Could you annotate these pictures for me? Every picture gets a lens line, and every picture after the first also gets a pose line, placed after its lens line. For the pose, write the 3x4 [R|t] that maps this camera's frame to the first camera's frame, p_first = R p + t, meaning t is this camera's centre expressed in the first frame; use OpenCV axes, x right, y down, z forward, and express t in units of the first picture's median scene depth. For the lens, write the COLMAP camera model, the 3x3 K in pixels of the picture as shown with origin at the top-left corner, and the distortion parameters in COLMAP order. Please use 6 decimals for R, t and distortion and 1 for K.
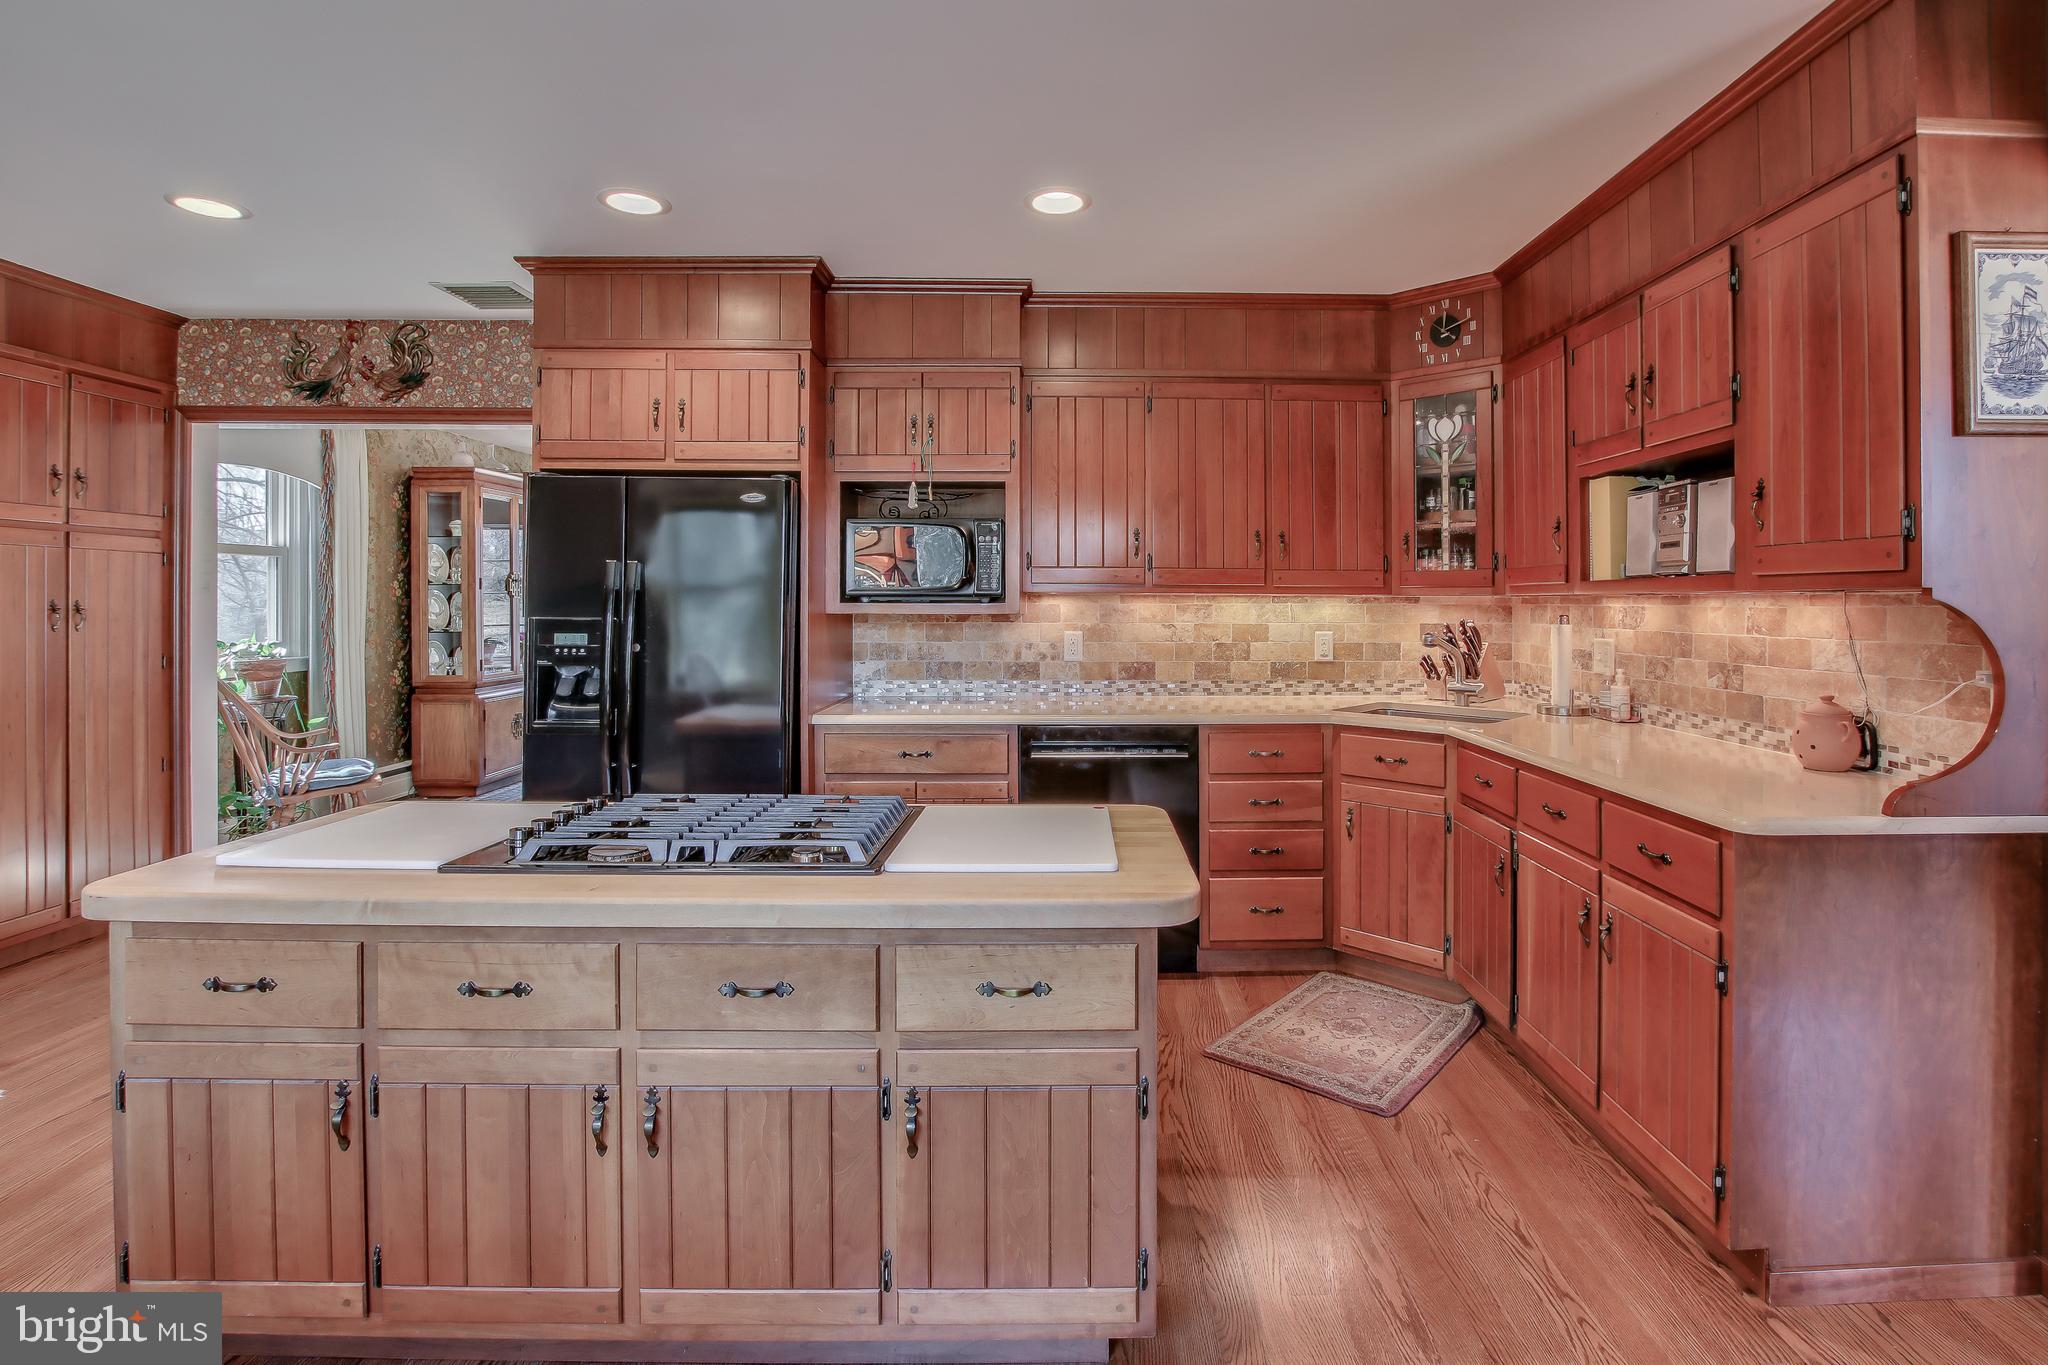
lens RADIAL K [[983.8, 0, 1086.7], [0, 983.8, 599.9], [0, 0, 1]] dist [-0.022140, 0.001121]
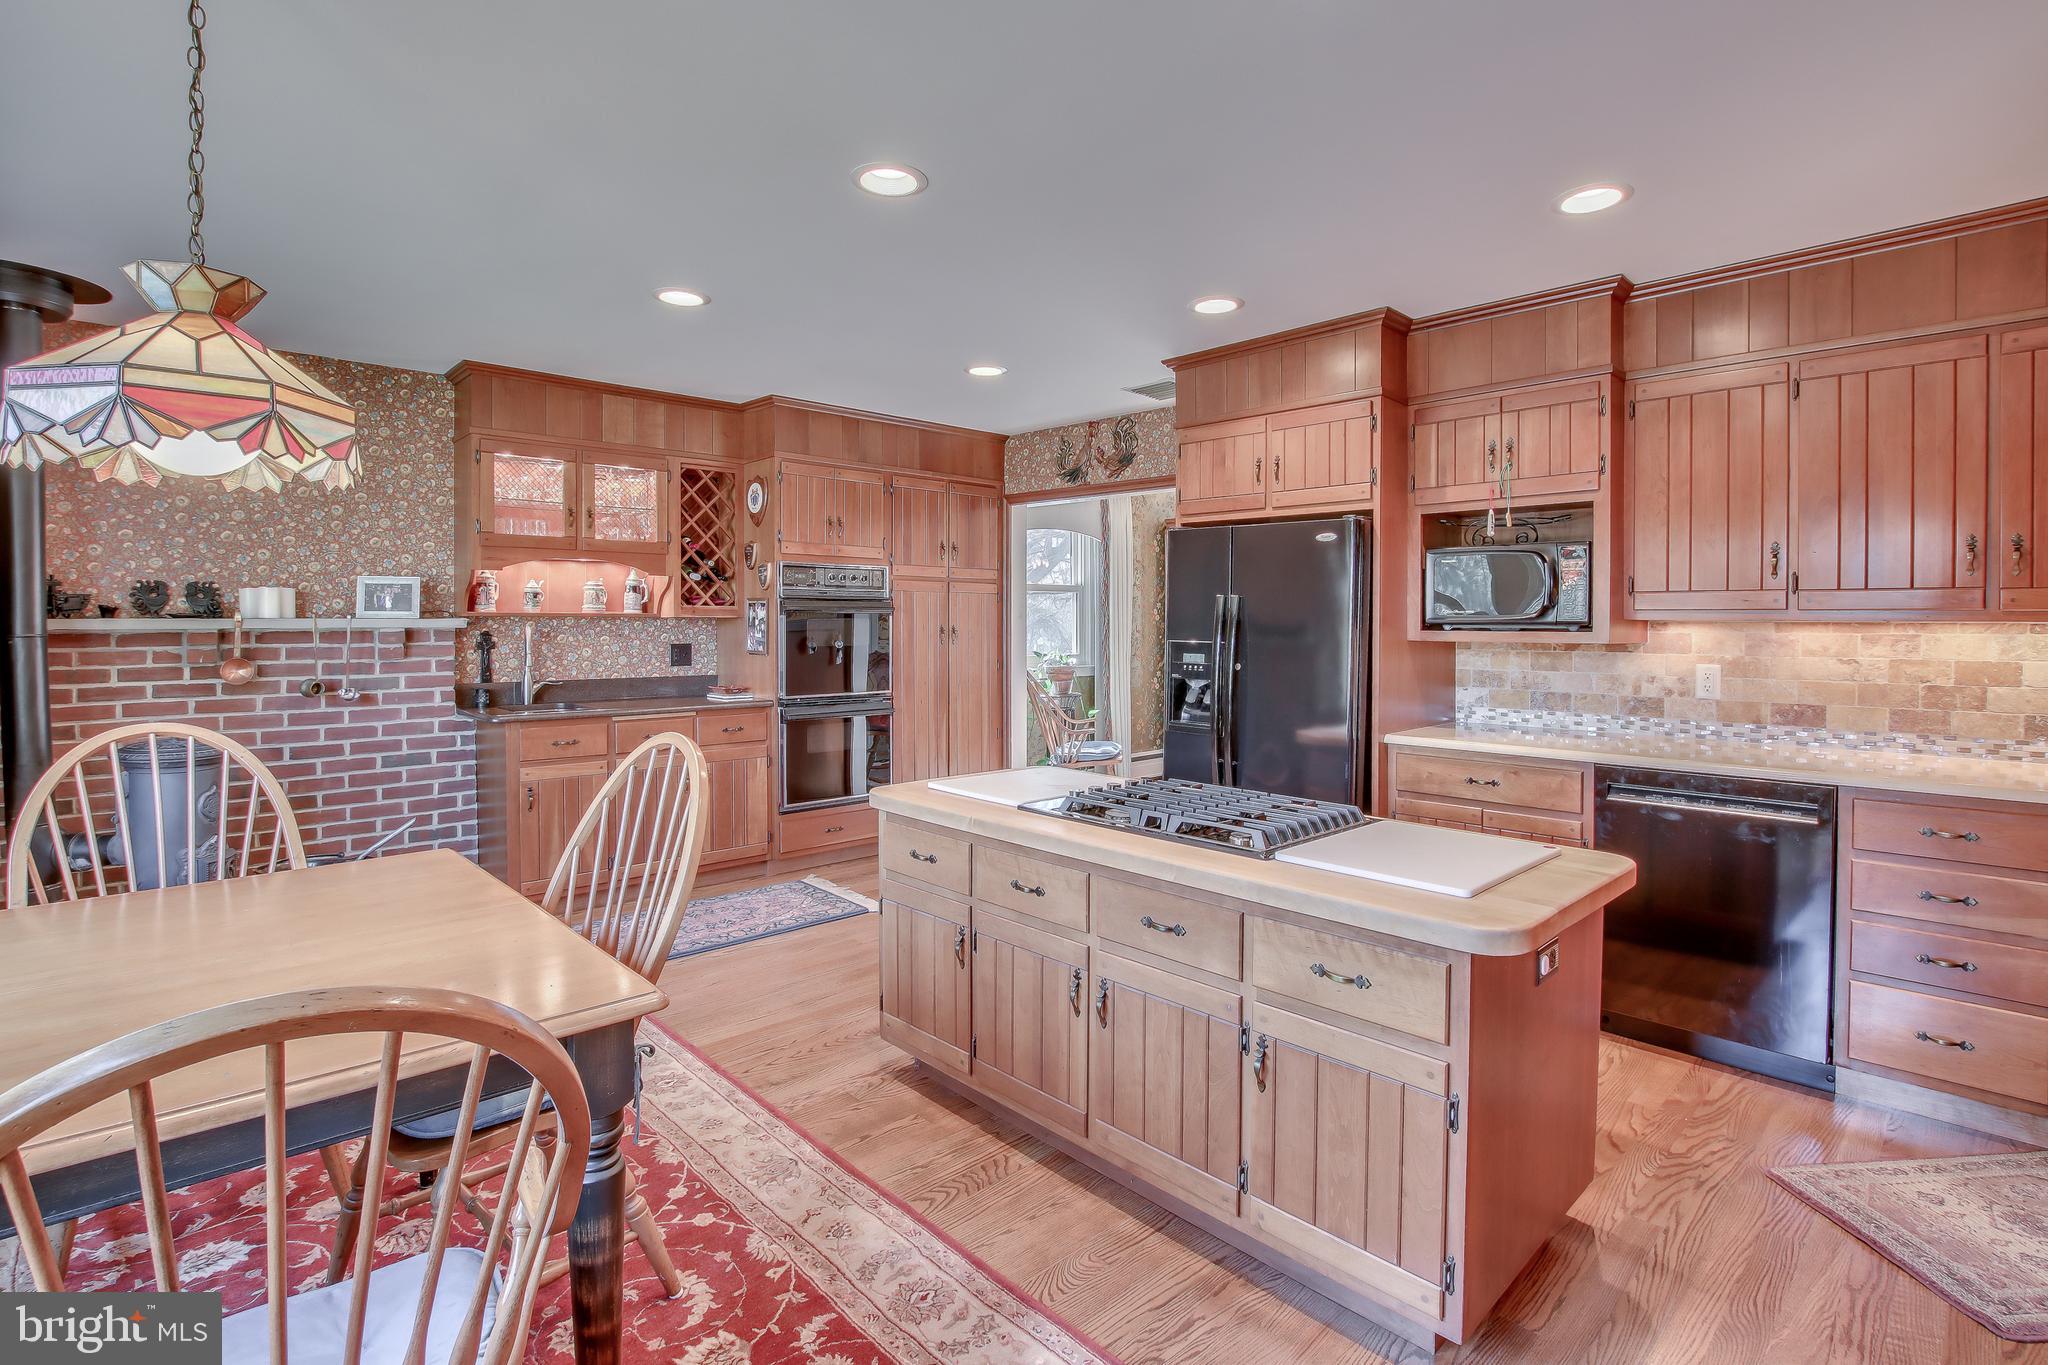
lens RADIAL K [[983.3, 0, 1030.3], [0, 983.3, 641.1], [0, 0, 1]] dist [-0.015086, 0.000916]
pose [[0.681648, 0.014689, -0.731533, 0.231909], [0.001329, 0.999772, 0.021313, -0.008412], [0.731679, -0.015500, 0.681473, -0.017148]]
